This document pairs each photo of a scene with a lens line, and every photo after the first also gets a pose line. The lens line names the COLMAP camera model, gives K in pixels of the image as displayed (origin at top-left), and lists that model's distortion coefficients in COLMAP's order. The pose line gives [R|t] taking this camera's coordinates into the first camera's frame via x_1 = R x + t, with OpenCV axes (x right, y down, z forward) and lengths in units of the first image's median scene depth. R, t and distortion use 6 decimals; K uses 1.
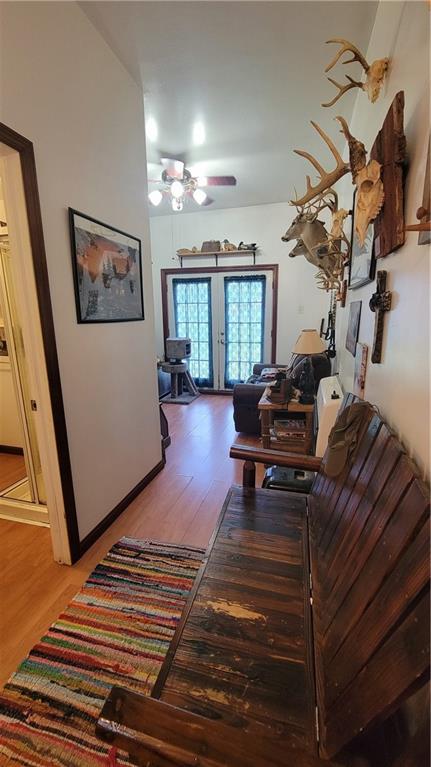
lens RADIAL K [[325.3, 0, 217.0], [0, 325.3, 383.8], [0, 0, 1]] dist [0.000543, -0.000048]
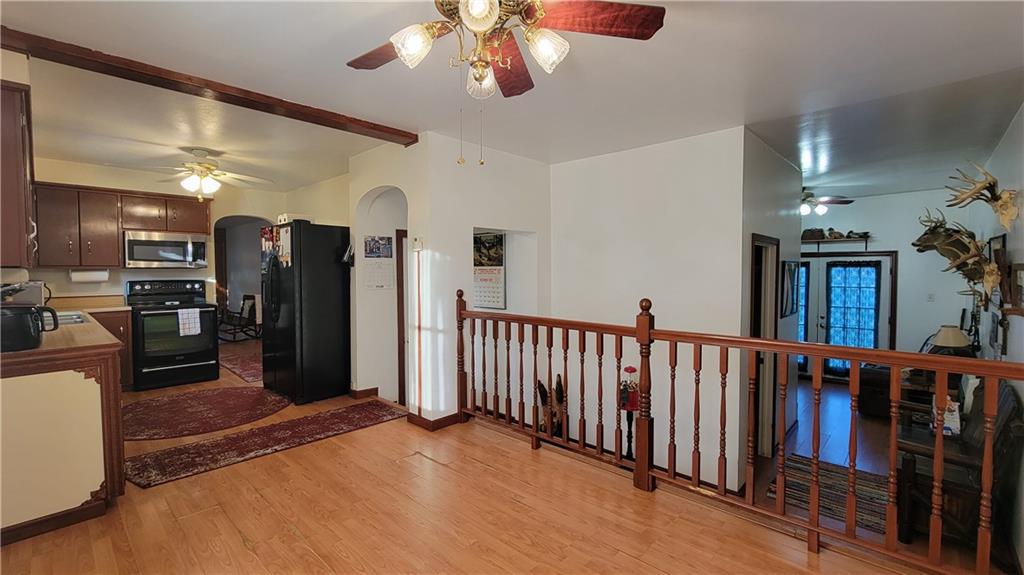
lens RADIAL K [[434.3, 0, 514.1], [0, 434.3, 285.8], [0, 0, 1]] dist [0.000543, -0.000048]
pose [[0.881688, 0.020198, -0.471400, -0.202212], [-0.105513, 0.982222, -0.155263, 0.056230], [0.459883, 0.186632, 0.868145, -0.615674]]
